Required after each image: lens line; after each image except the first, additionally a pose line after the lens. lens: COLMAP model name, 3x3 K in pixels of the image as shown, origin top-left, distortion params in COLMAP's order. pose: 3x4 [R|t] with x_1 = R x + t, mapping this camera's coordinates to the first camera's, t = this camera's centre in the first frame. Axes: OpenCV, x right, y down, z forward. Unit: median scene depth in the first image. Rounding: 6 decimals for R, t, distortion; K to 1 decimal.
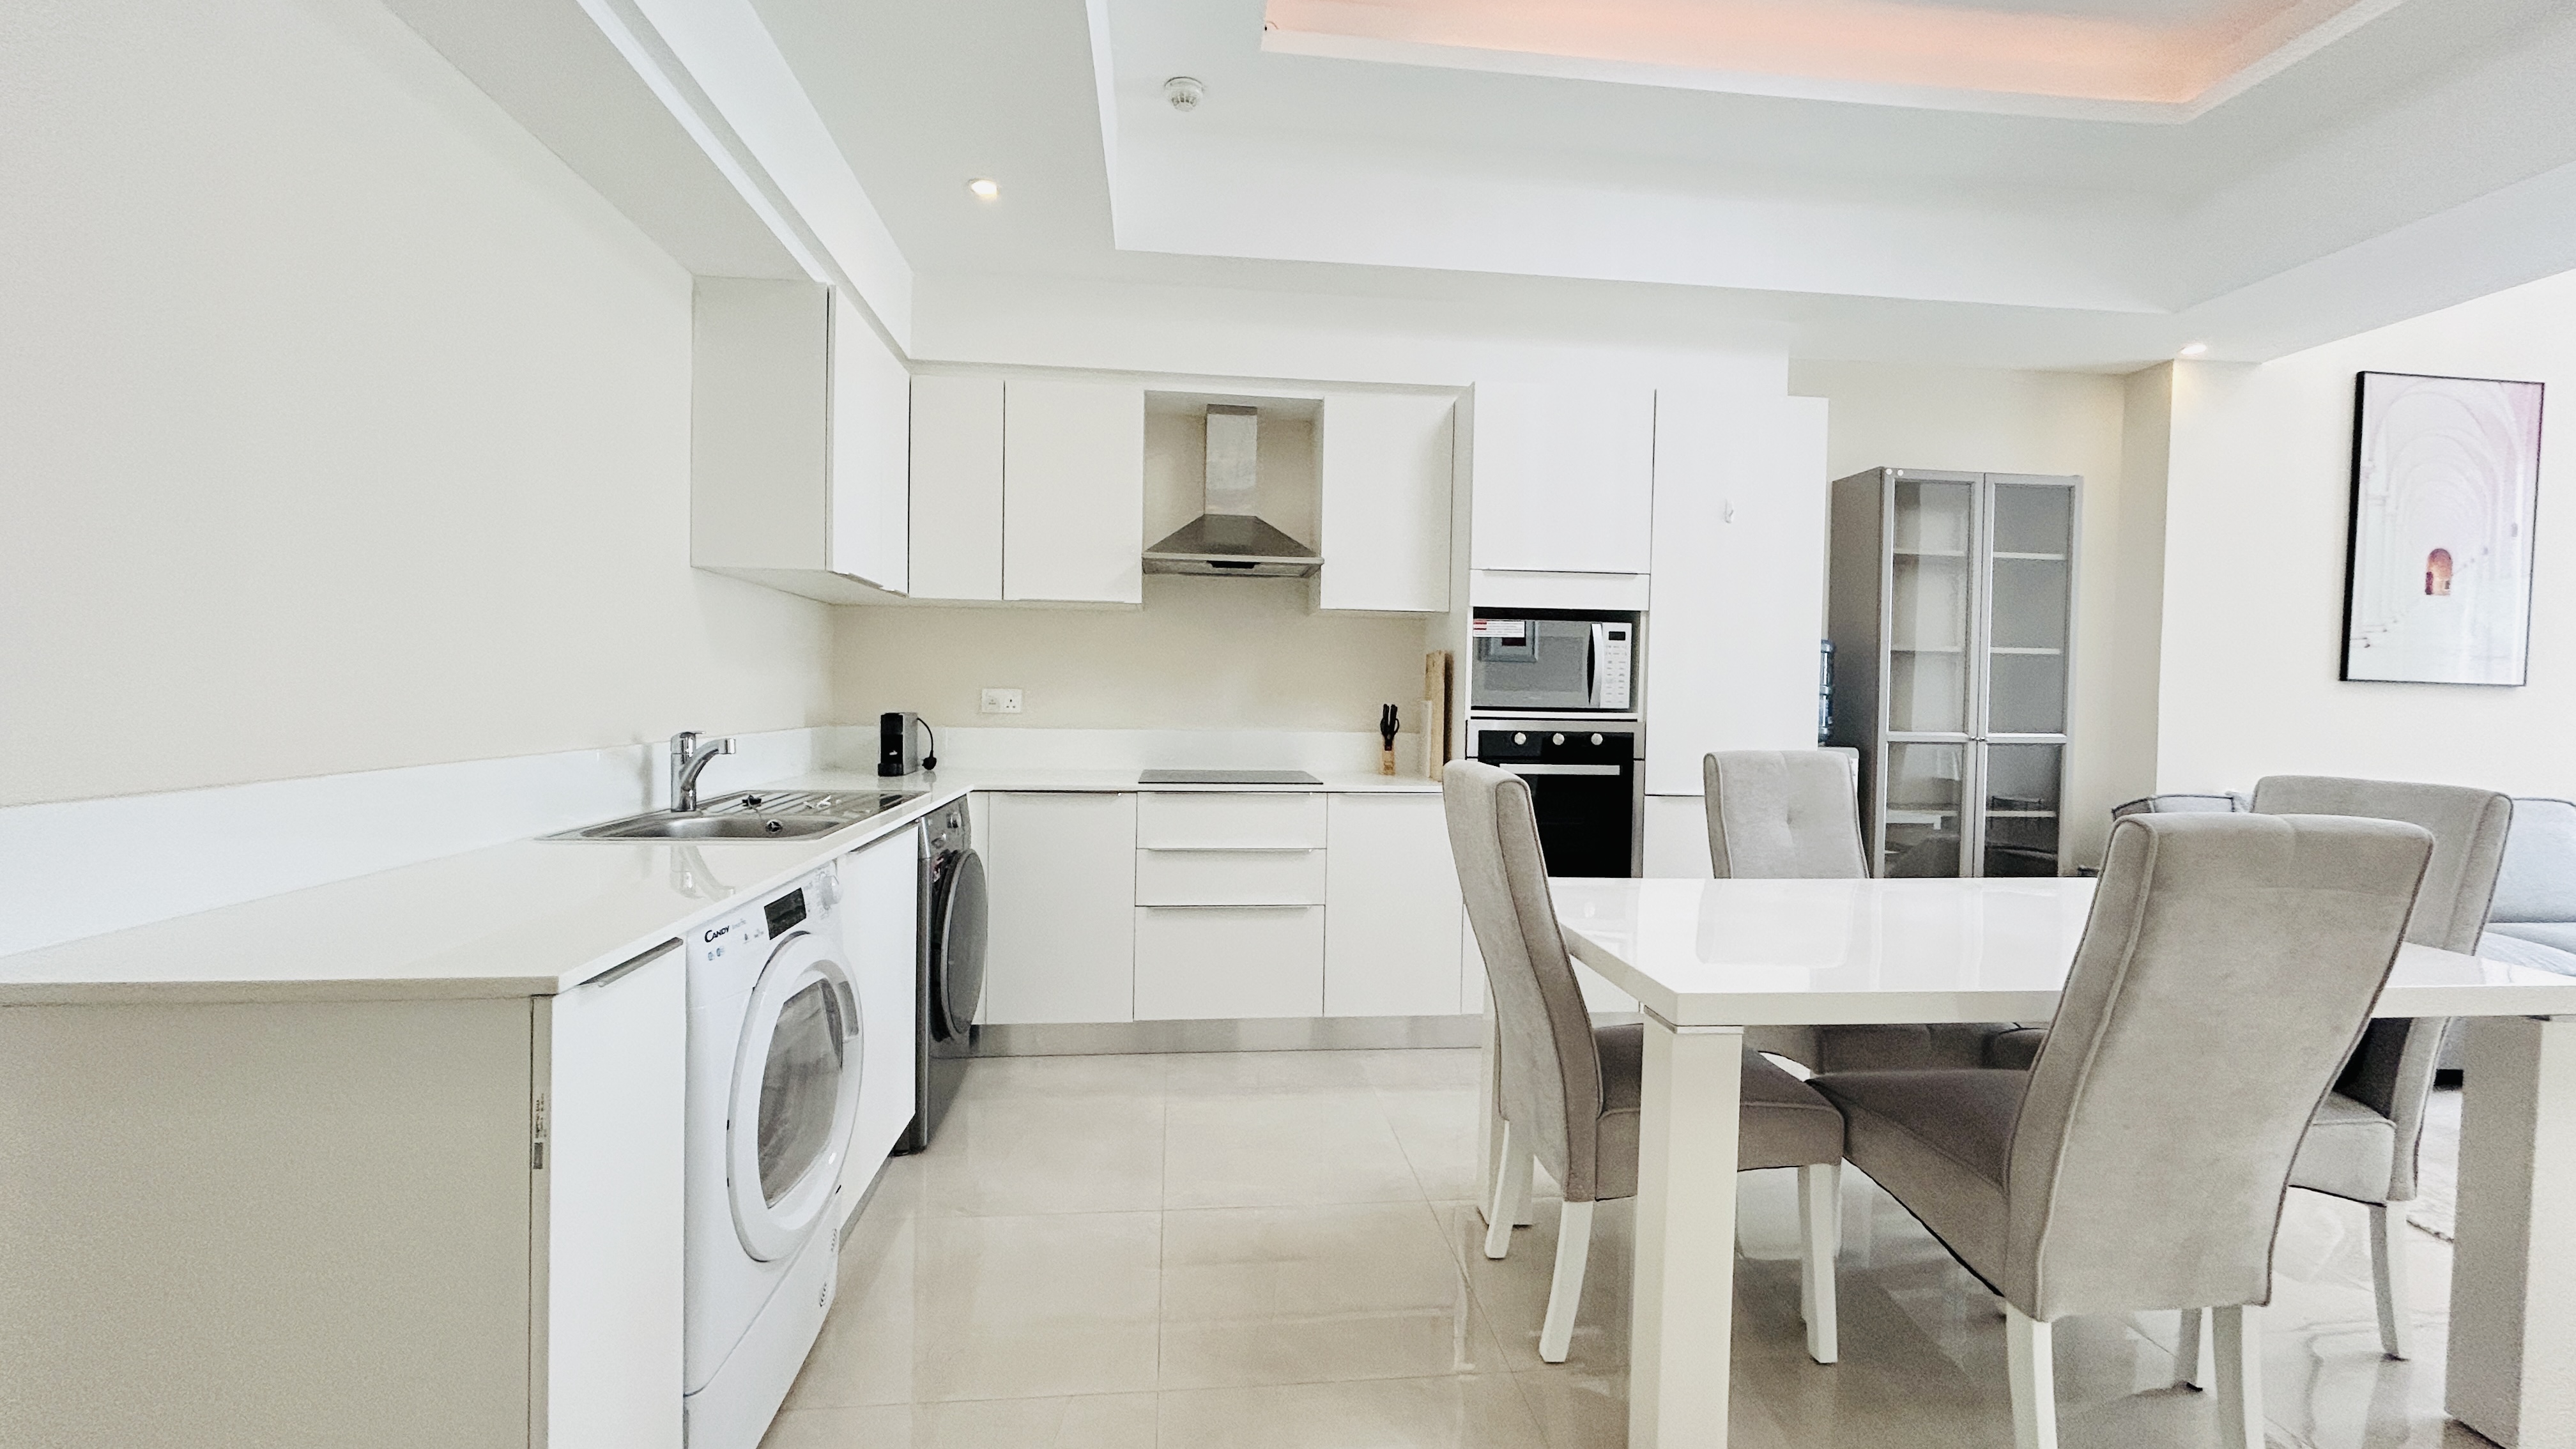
lens RADIAL K [[1050.9, 0, 1288.0], [0, 1050.9, 724.5], [0, 0, 1]] dist [0.002728, 0.000111]
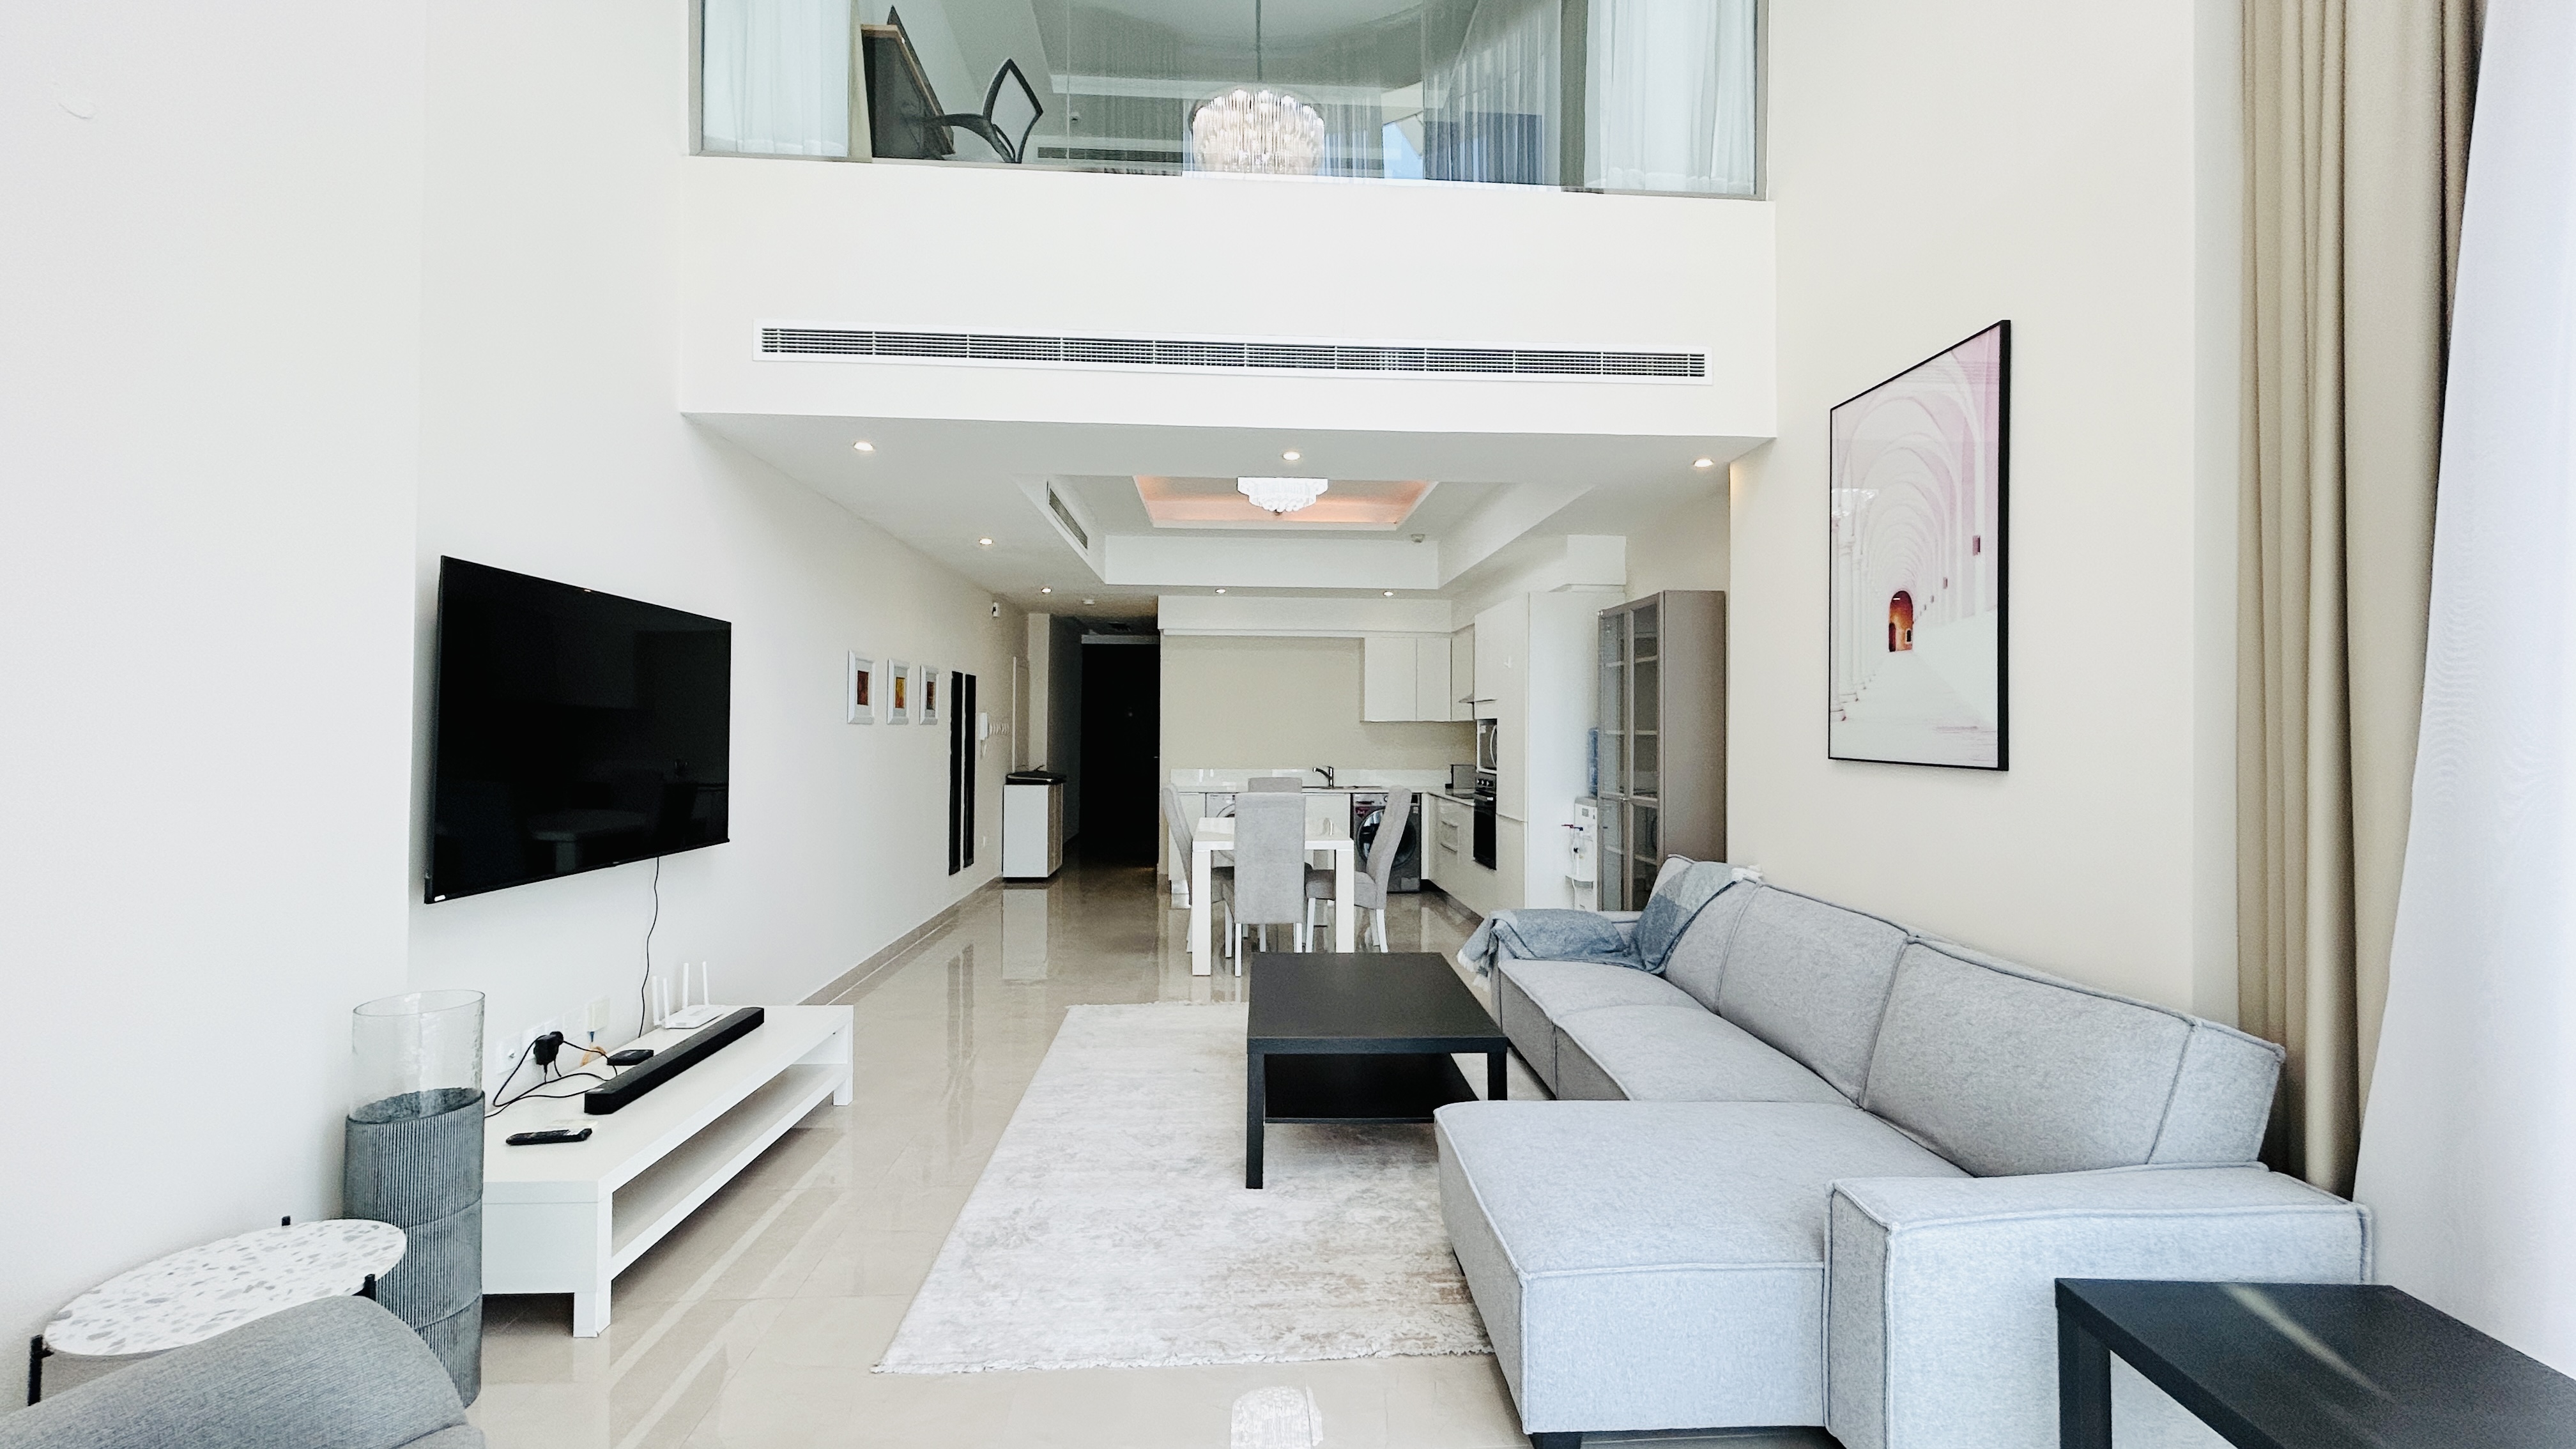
lens RADIAL K [[1050.9, 0, 1288.0], [0, 1050.9, 724.5], [0, 0, 1]] dist [0.002728, 0.000111]
pose [[-0.040178, -0.022947, -0.998929, 2.260179], [-0.036988, 0.999085, -0.021463, -0.040337], [0.998508, 0.036086, -0.040990, 0.687631]]
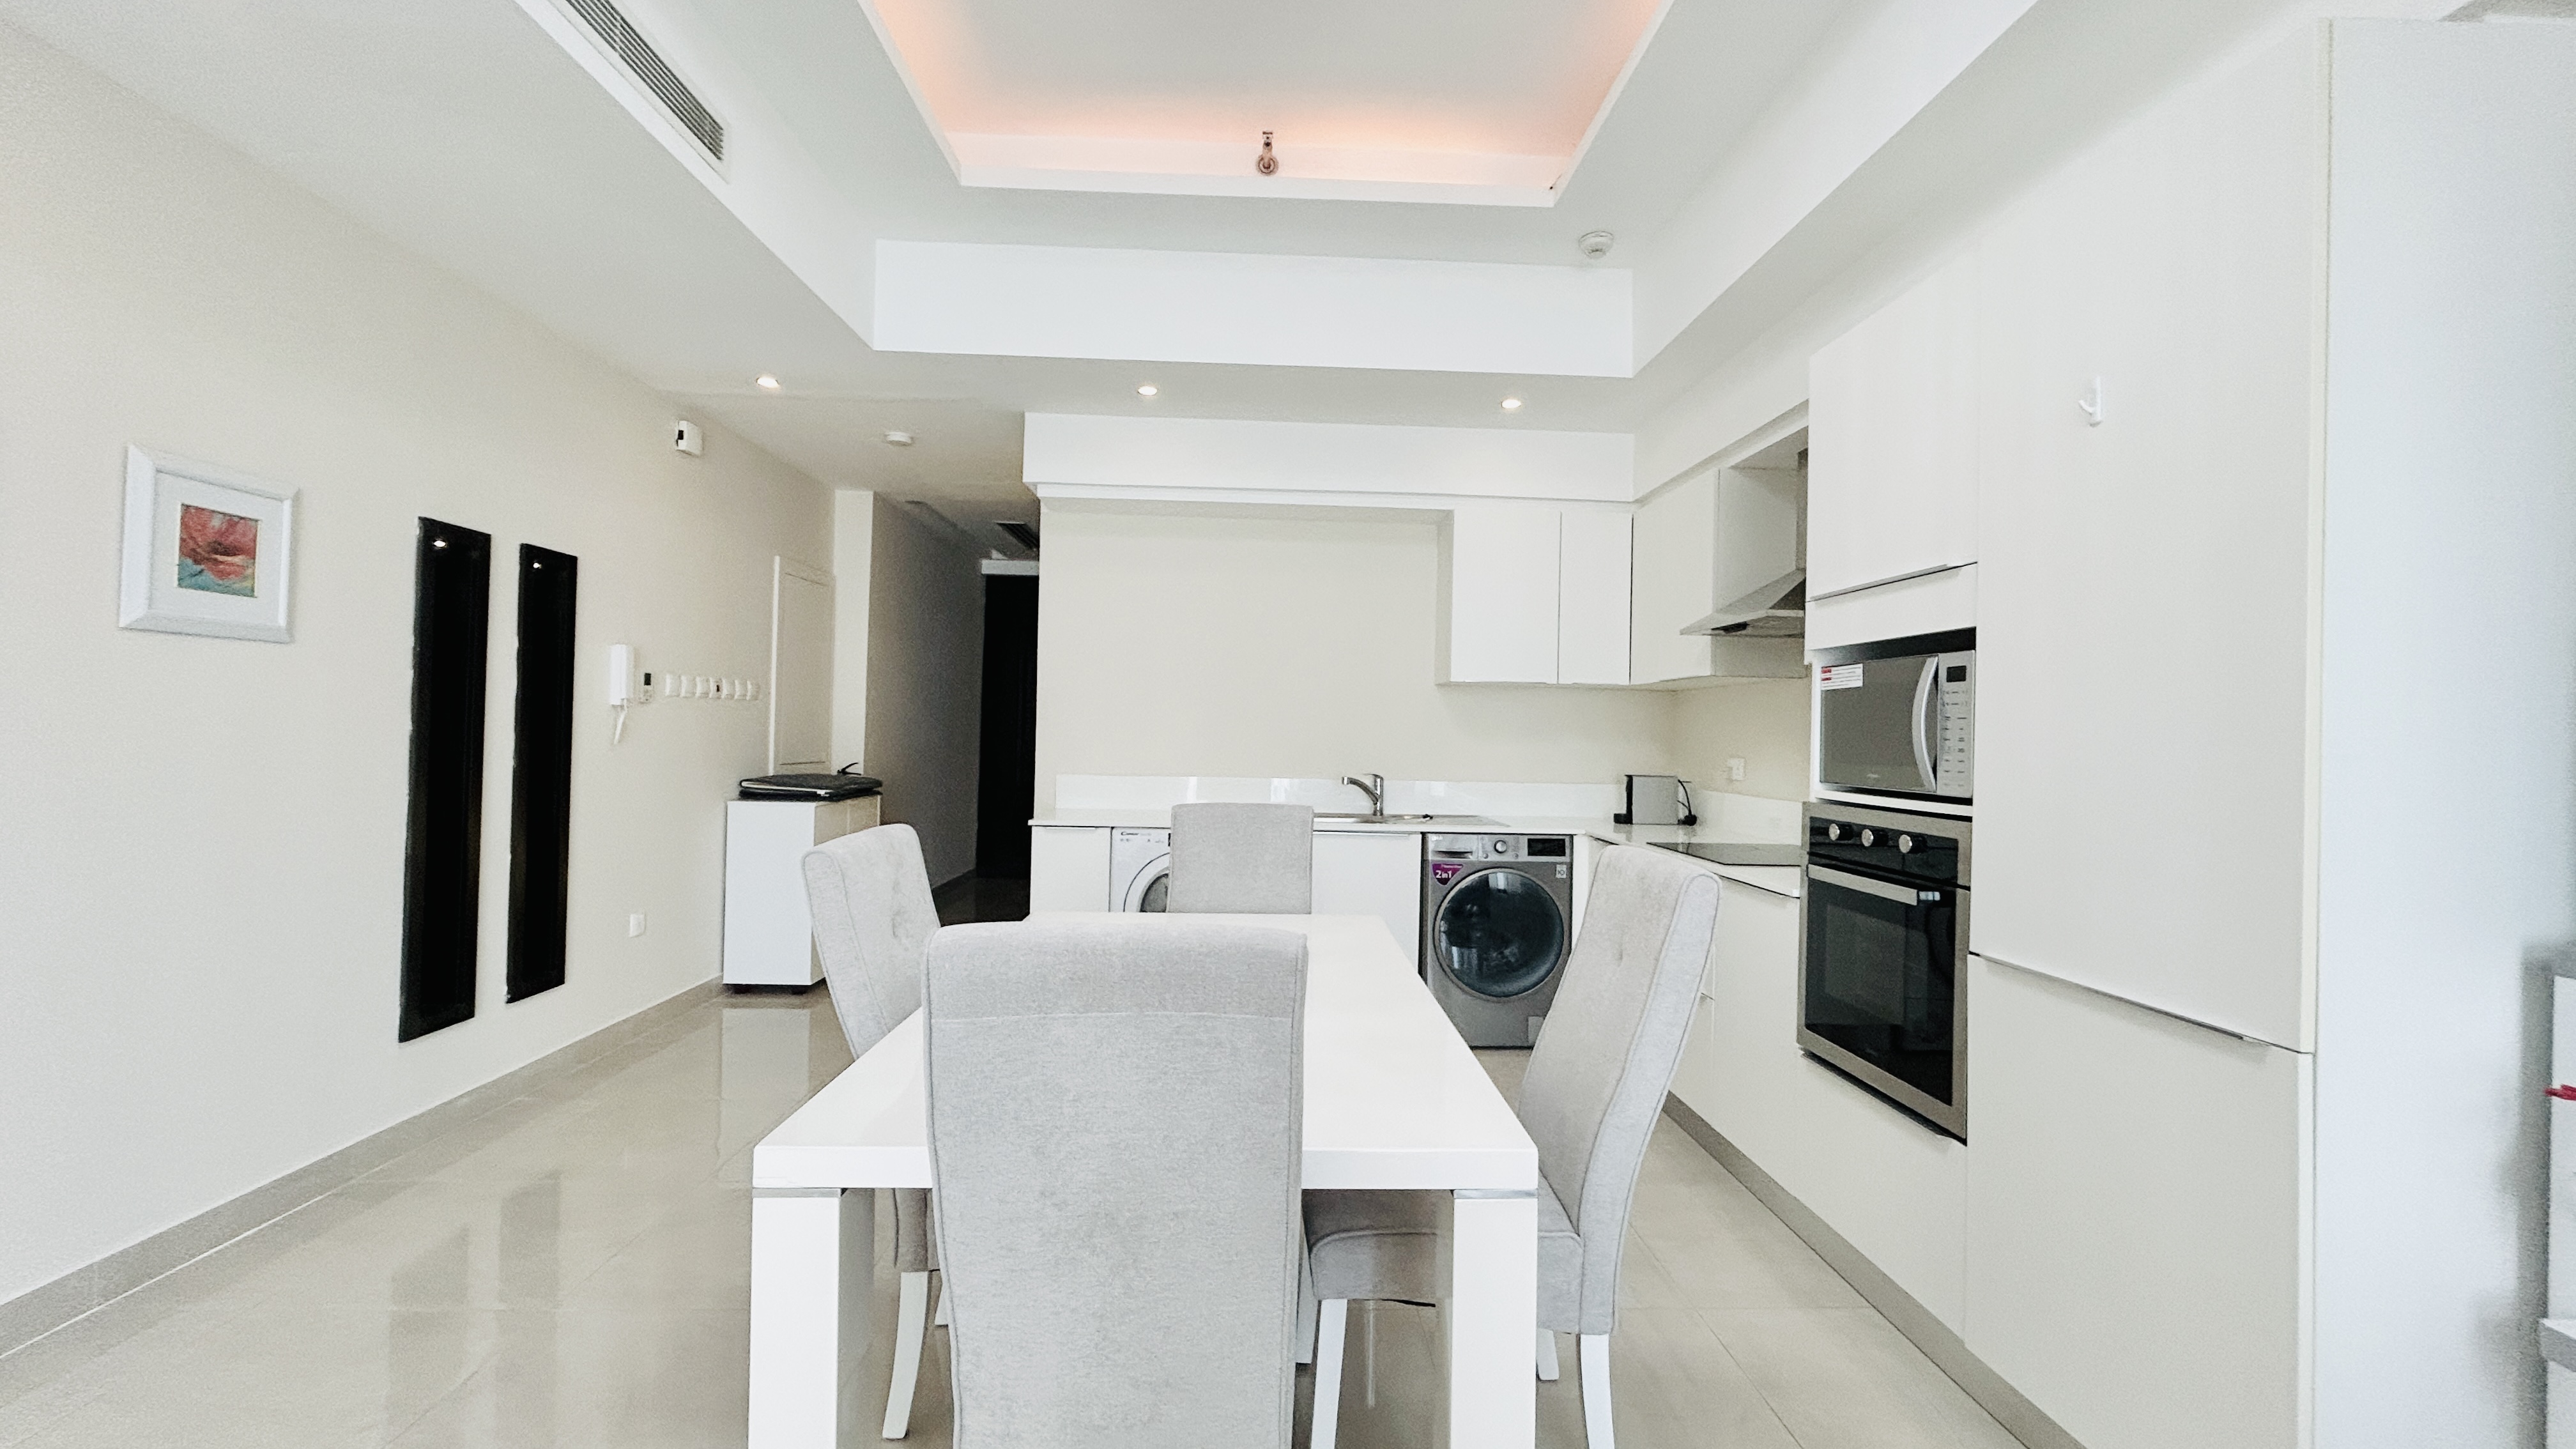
lens RADIAL K [[1050.9, 0, 1288.0], [0, 1050.9, 724.5], [0, 0, 1]] dist [0.002728, 0.000111]
pose [[-0.065465, -0.025620, -0.997526, 0.922474], [-0.052499, 0.998374, -0.022196, -0.022695], [0.996473, 0.050916, -0.066703, 0.663958]]
